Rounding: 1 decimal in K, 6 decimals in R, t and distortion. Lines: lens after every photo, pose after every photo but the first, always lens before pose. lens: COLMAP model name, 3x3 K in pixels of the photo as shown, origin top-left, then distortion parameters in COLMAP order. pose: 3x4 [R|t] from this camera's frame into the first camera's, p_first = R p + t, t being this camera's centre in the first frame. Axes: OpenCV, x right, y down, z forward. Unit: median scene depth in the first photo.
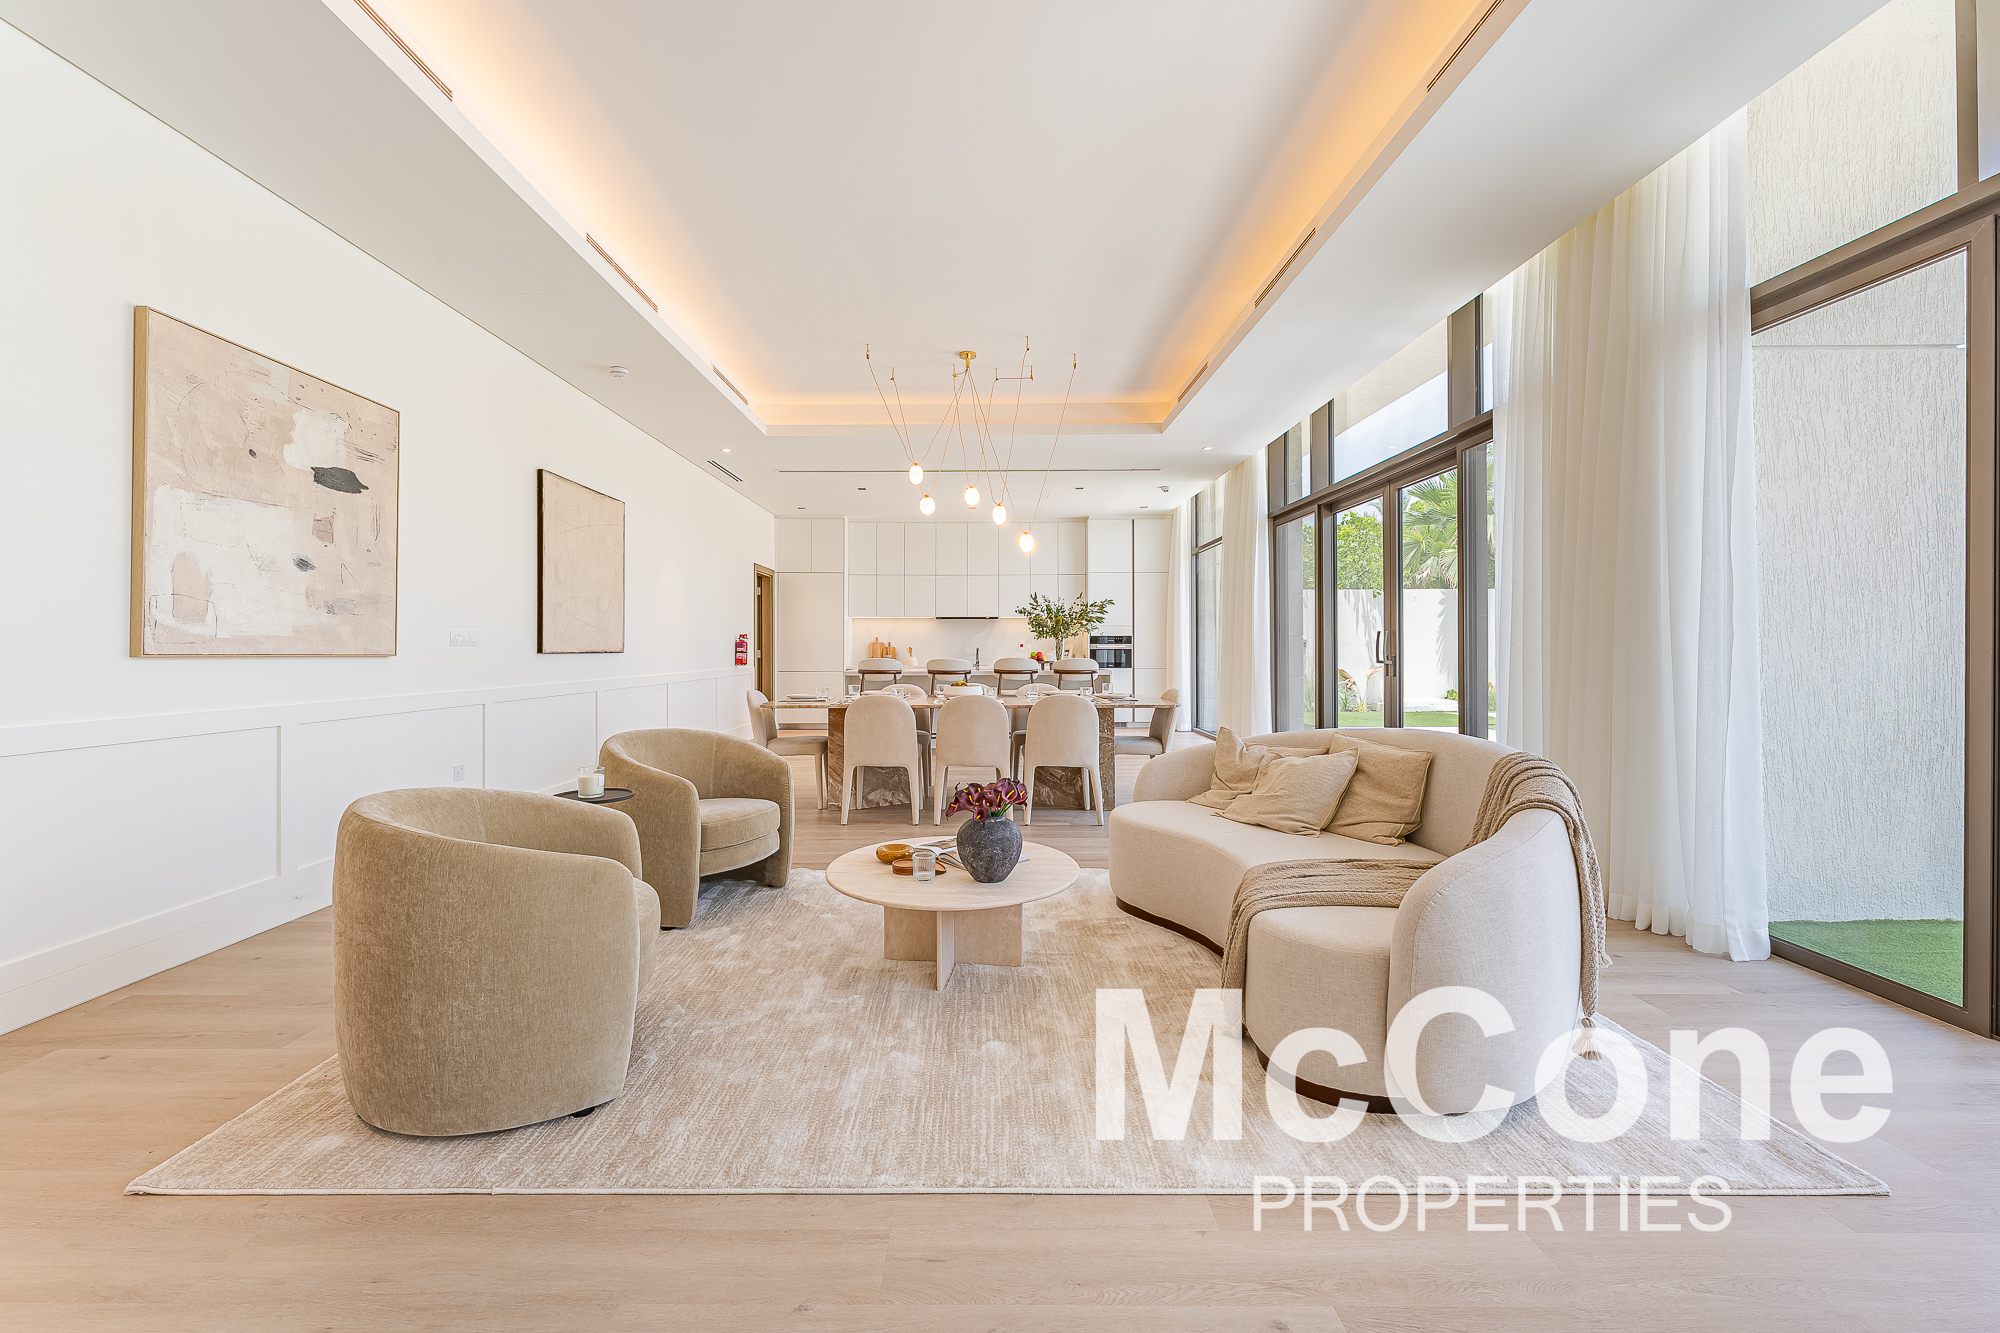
lens RADIAL K [[813.7, 0, 985.1], [0, 813.7, 649.2], [0, 0, 1]] dist [0.003386, 0.000323]
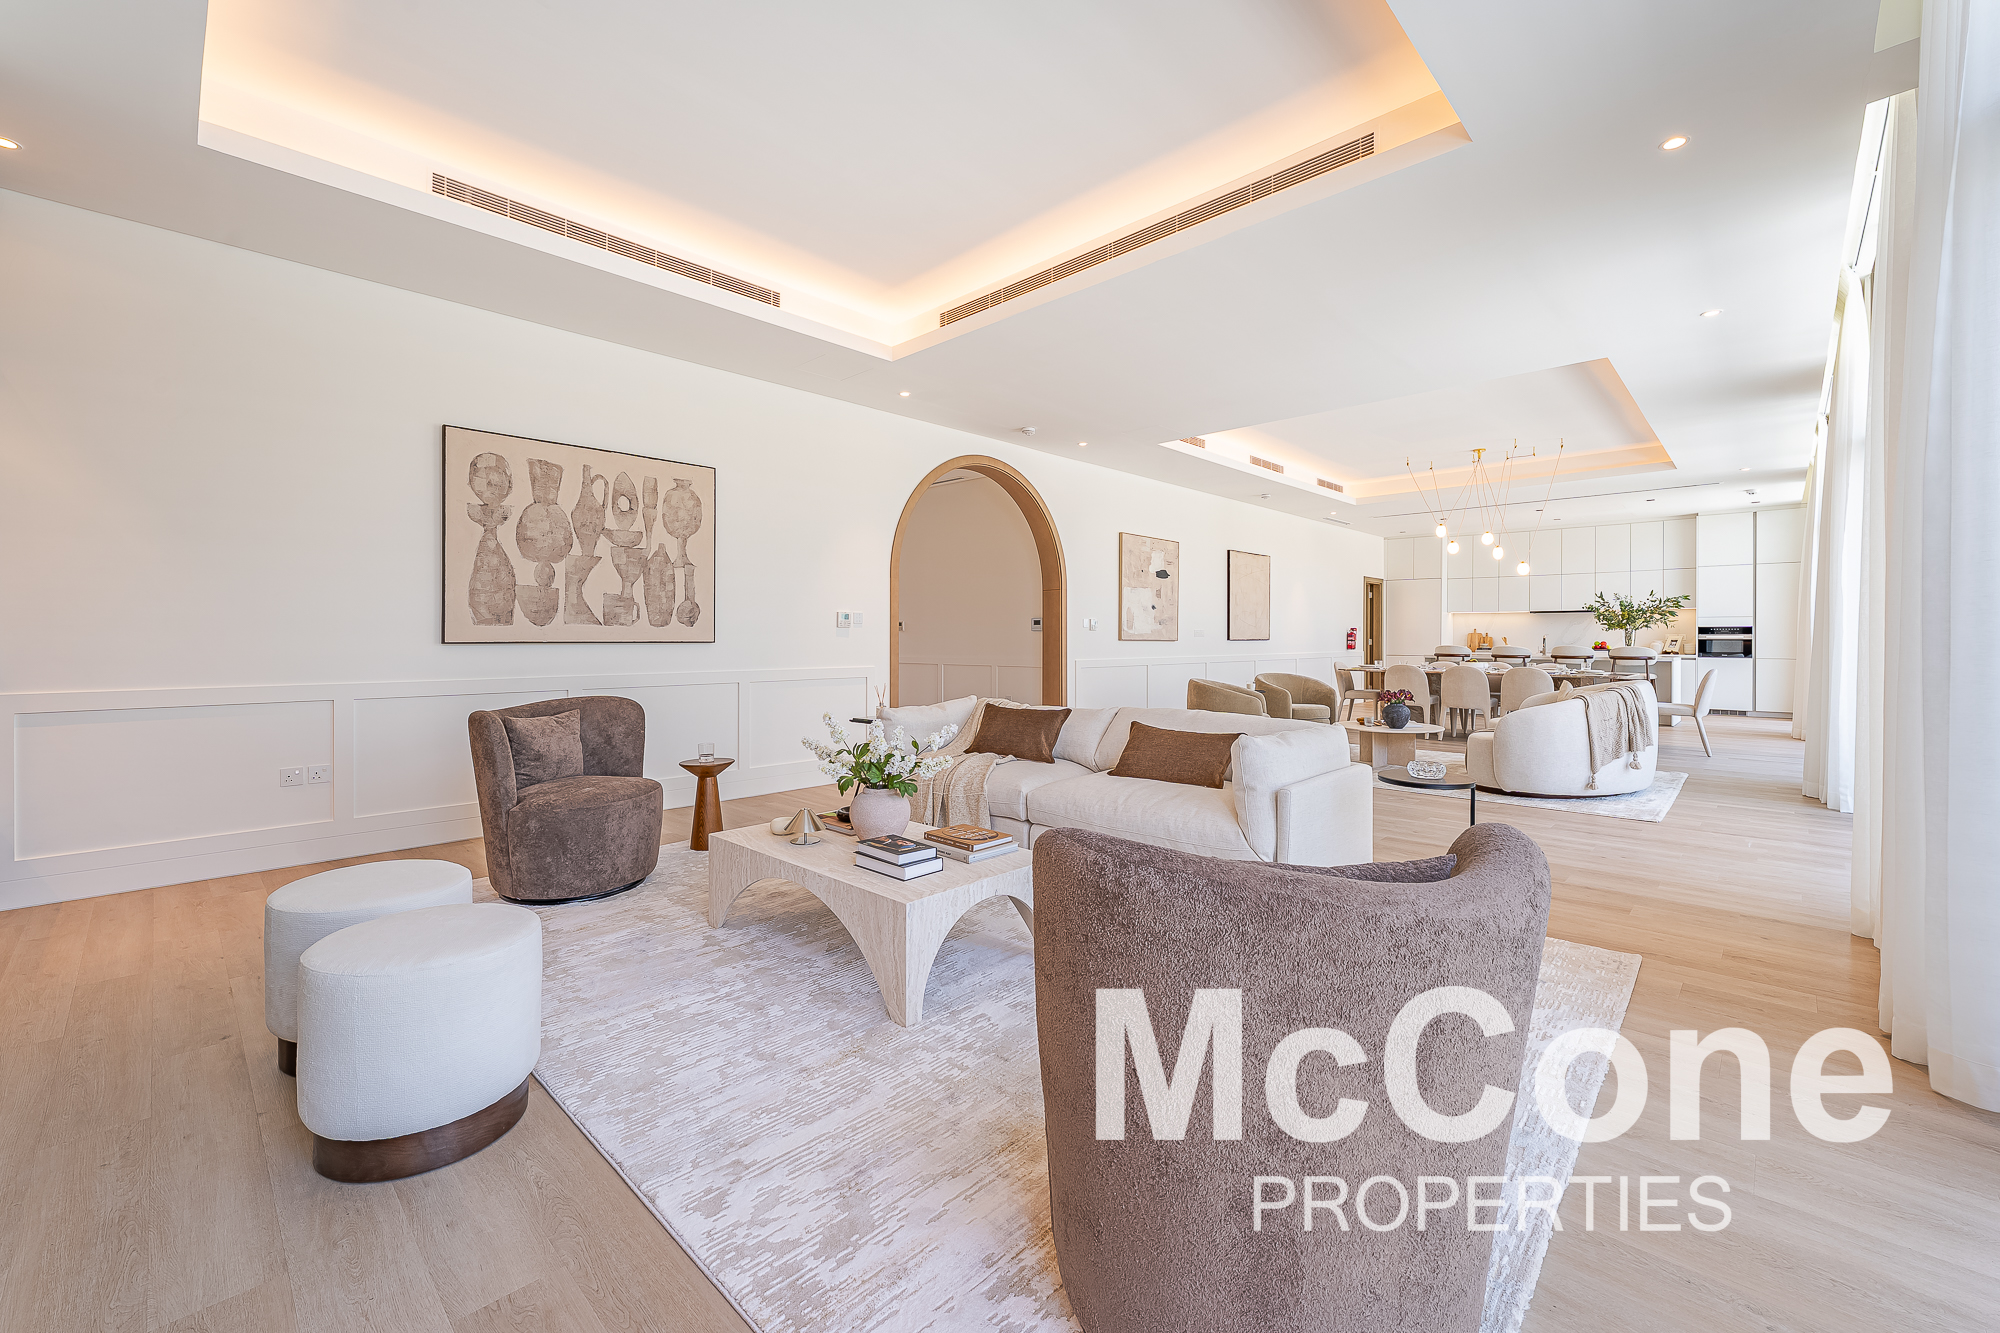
lens RADIAL K [[813.7, 0, 1006.1], [0, 813.7, 633.1], [0, 0, 1]] dist [0.003386, 0.000323]
pose [[0.732891, -0.000886, -0.680346, 0.328892], [-0.002664, 0.999988, -0.004172, -0.002160], [0.680341, 0.004870, 0.732879, -0.665195]]
